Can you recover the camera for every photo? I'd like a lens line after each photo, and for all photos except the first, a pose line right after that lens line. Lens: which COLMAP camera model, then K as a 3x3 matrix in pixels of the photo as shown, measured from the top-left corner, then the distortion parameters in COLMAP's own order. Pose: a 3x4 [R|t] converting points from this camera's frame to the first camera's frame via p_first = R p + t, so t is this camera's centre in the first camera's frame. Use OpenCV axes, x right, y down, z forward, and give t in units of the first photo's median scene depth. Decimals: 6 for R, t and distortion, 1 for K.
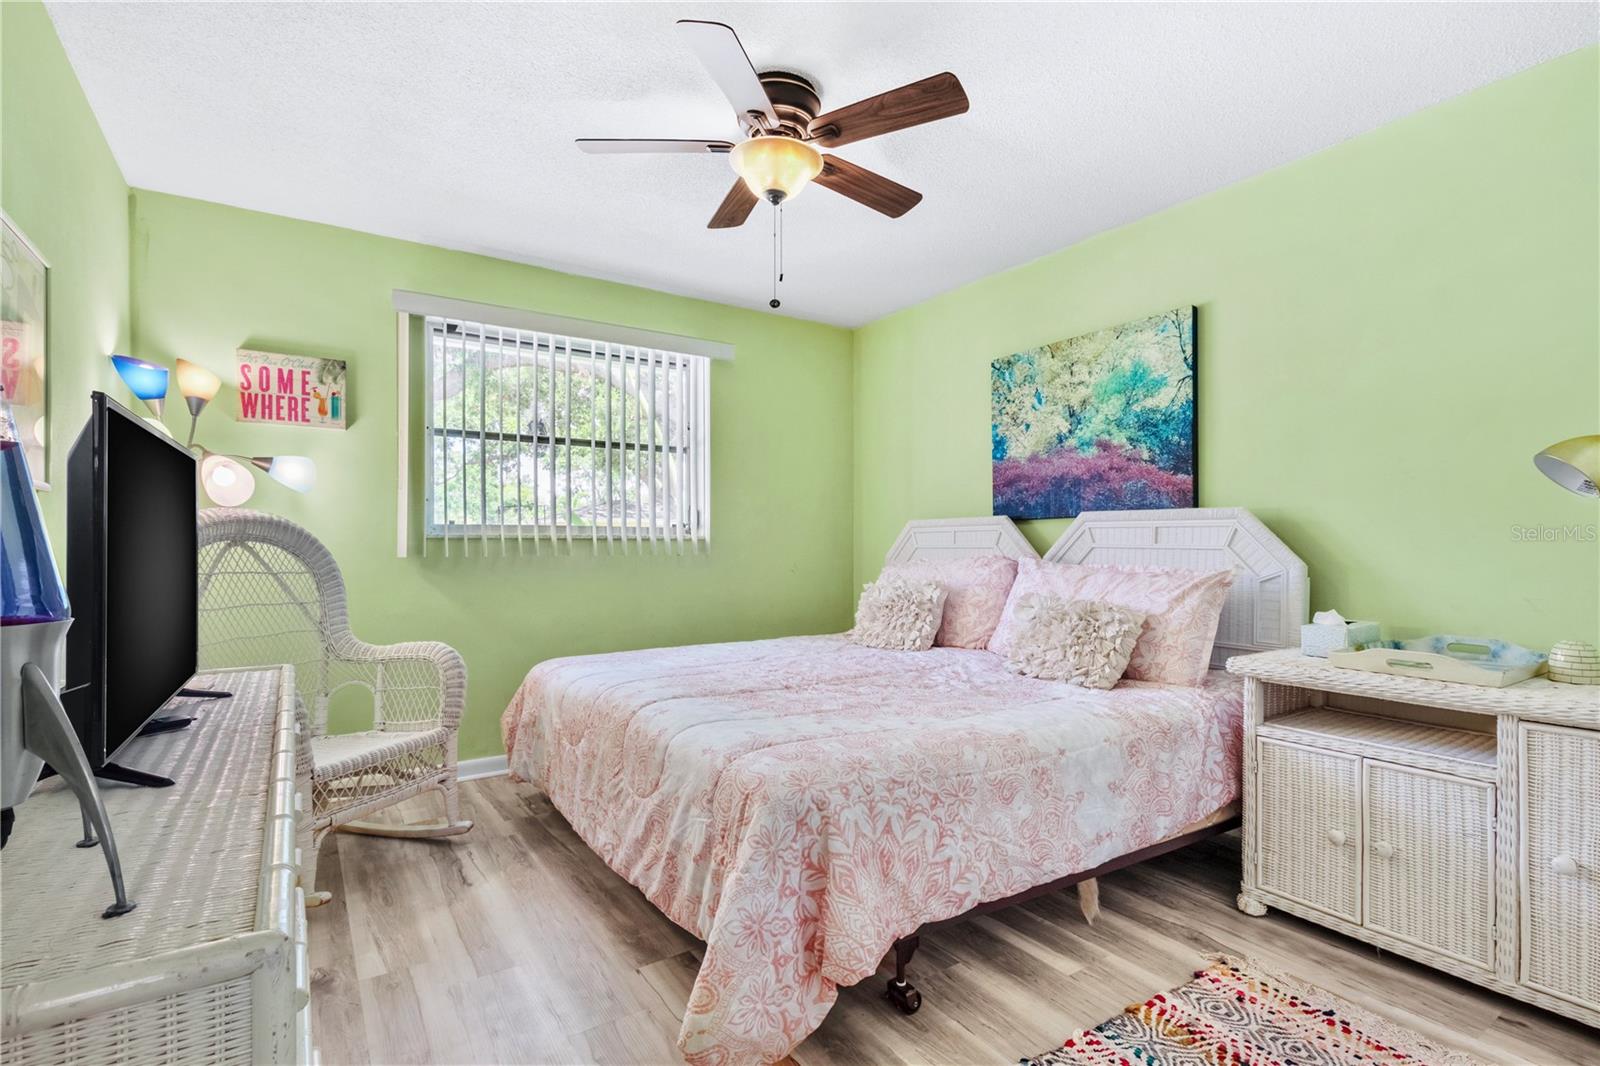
lens RADIAL K [[750.3, 0, 808.0], [0, 750.3, 529.1], [0, 0, 1]] dist [0.001643, 0.001036]
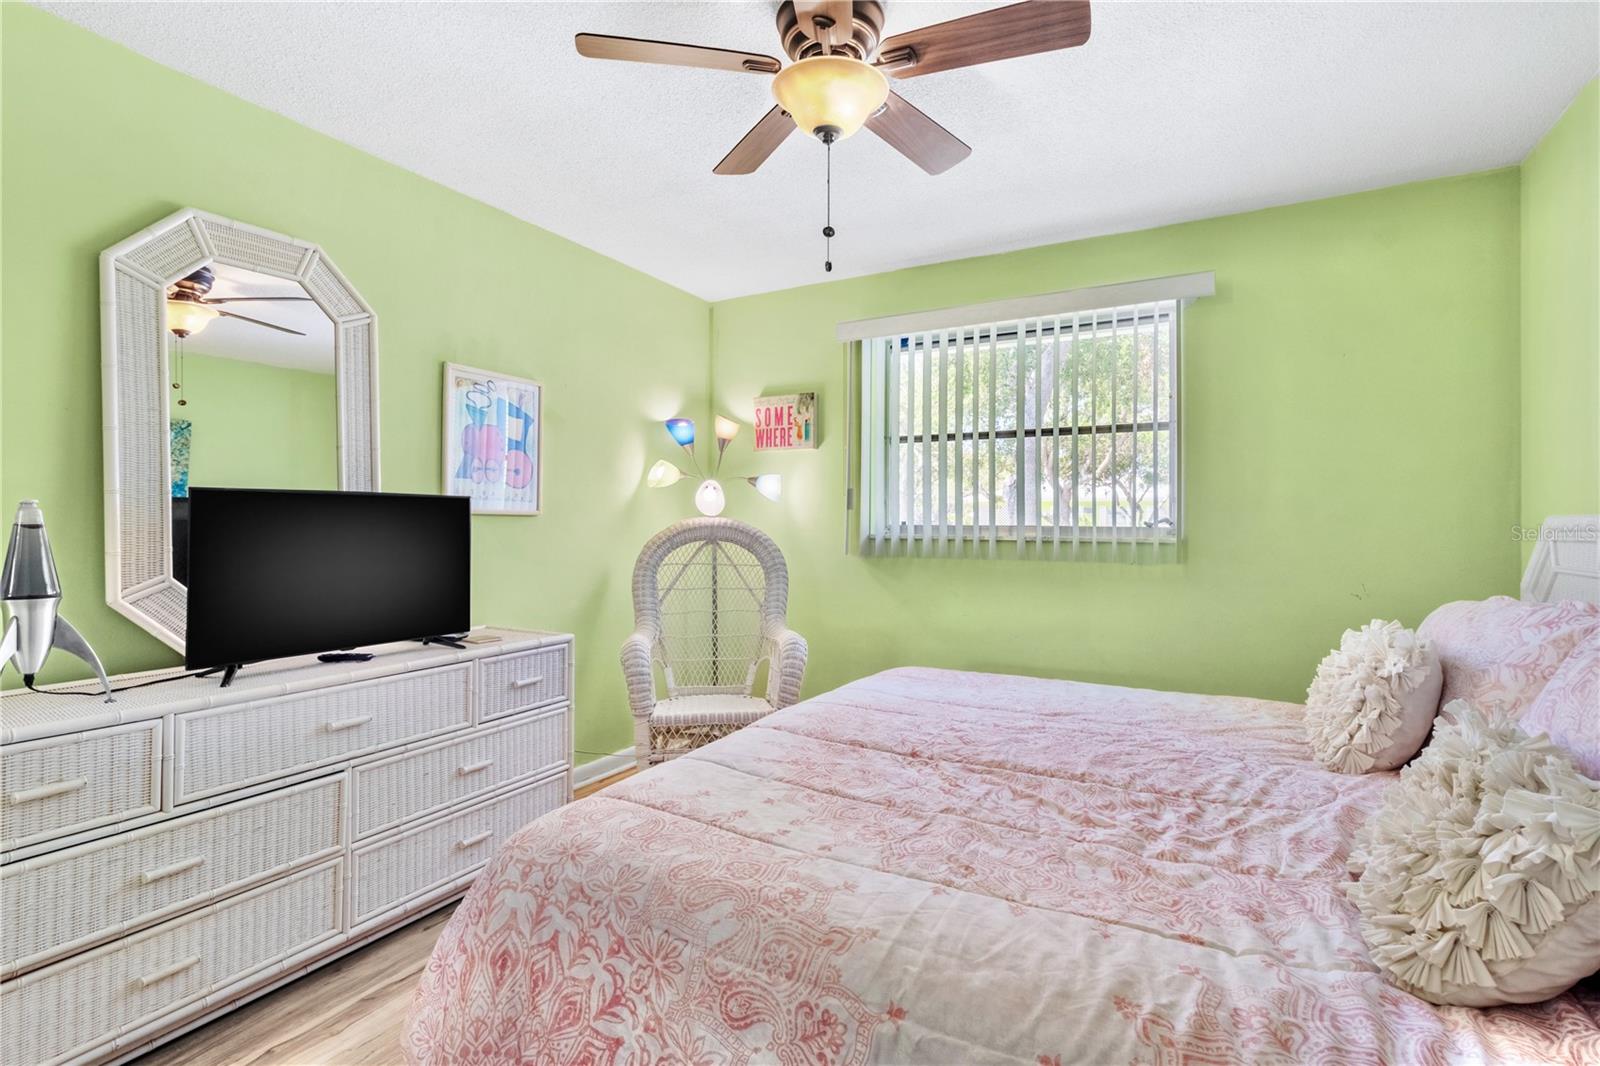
lens RADIAL K [[752.6, 0, 802.6], [0, 752.6, 498.8], [0, 0, 1]] dist [-0.000072, 0.000311]
pose [[0.458985, -0.026635, -0.888045, 0.477232], [0.012008, 0.999645, -0.023776, -0.023151], [0.888363, 0.000249, 0.459142, 0.441393]]
